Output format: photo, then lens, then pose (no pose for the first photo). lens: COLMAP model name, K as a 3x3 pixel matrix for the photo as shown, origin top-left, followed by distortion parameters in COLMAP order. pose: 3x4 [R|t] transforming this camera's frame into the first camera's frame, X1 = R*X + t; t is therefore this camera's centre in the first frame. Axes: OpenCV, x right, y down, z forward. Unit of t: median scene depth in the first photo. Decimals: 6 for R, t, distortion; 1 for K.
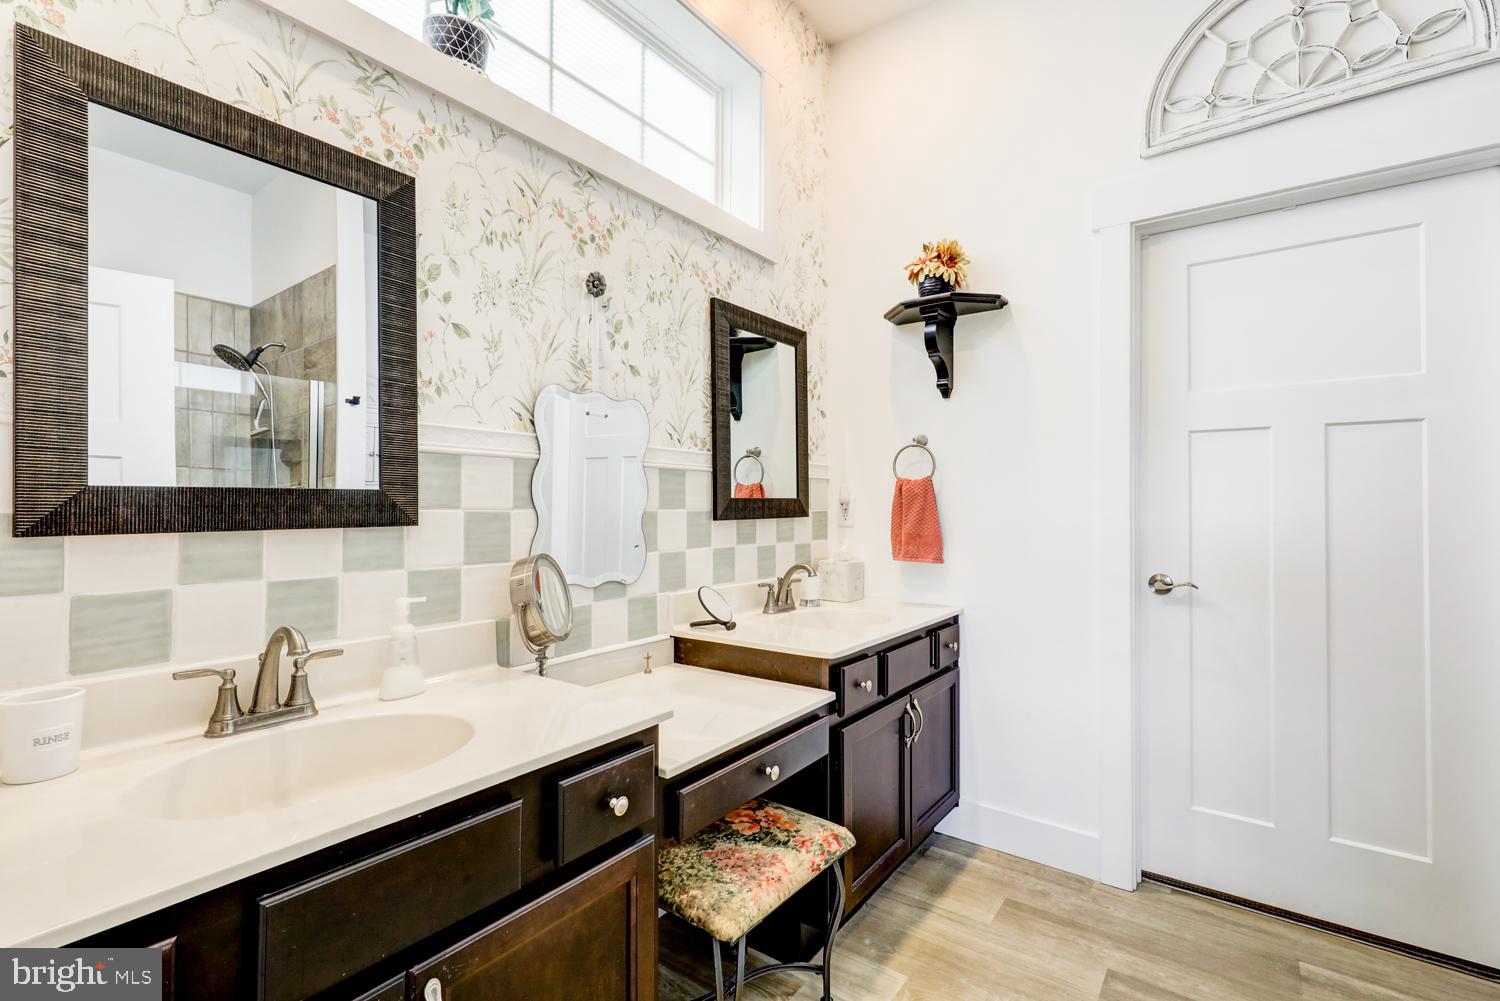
lens RADIAL K [[674.5, 0, 749.6], [0, 674.5, 497.0], [0, 0, 1]] dist [-0.002930, -0.001159]
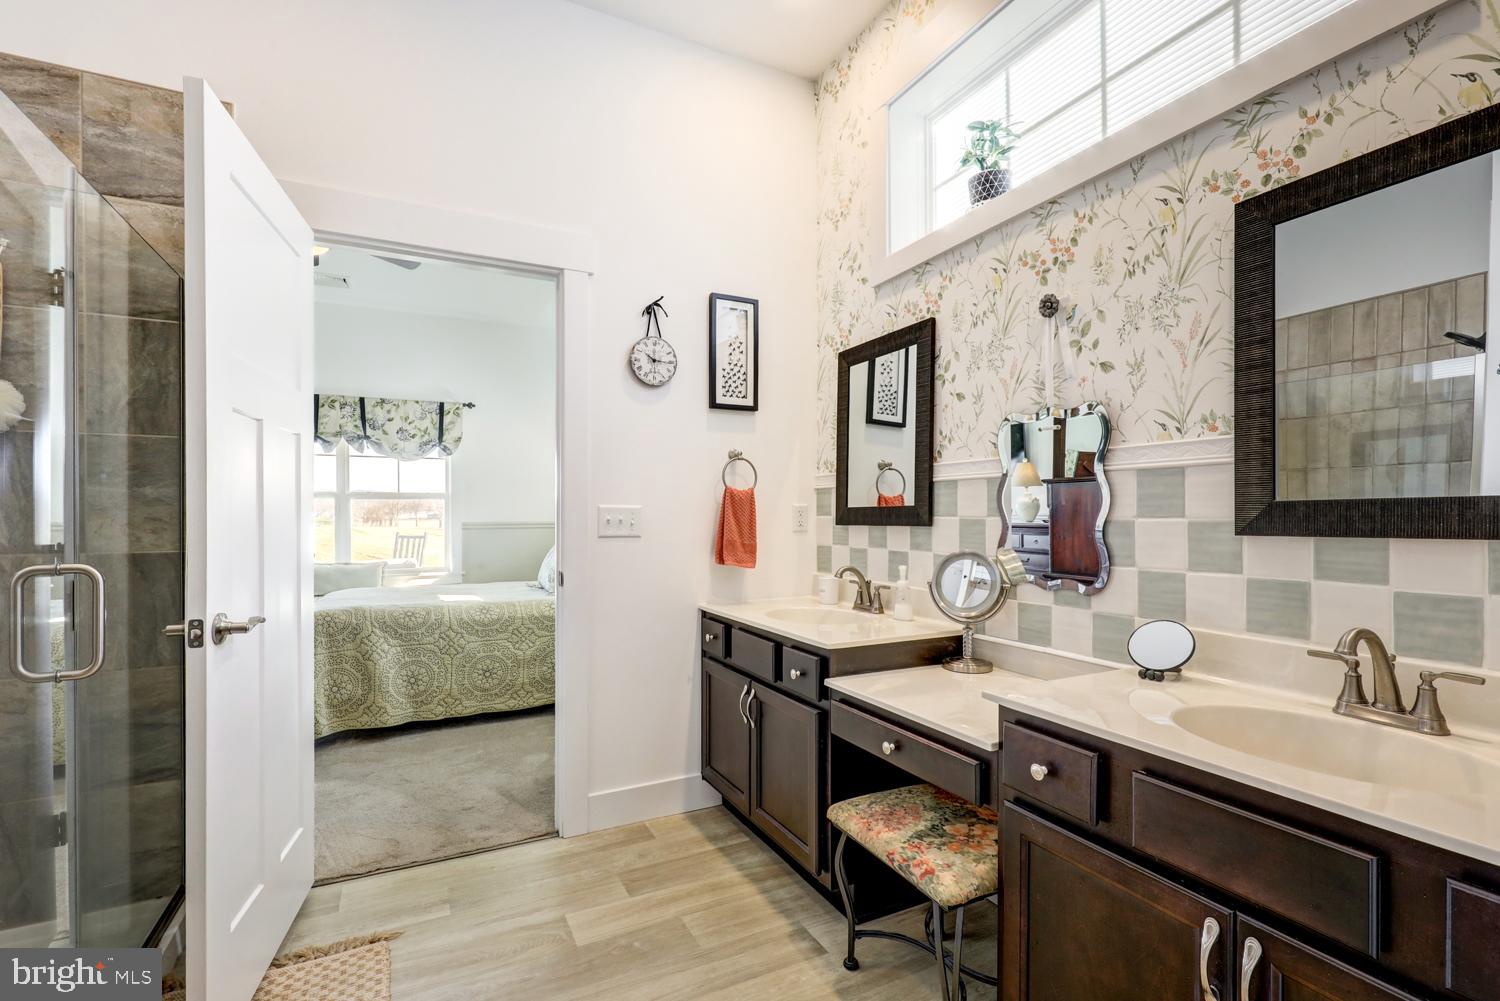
lens RADIAL K [[674.5, 0, 751.9], [0, 674.5, 516.3], [0, 0, 1]] dist [-0.002930, -0.001159]
pose [[-0.451257, -0.001718, -0.892392, 1.012654], [0.008217, 0.999948, -0.006080, 0.020556], [0.892356, -0.010076, -0.451219, 1.149945]]
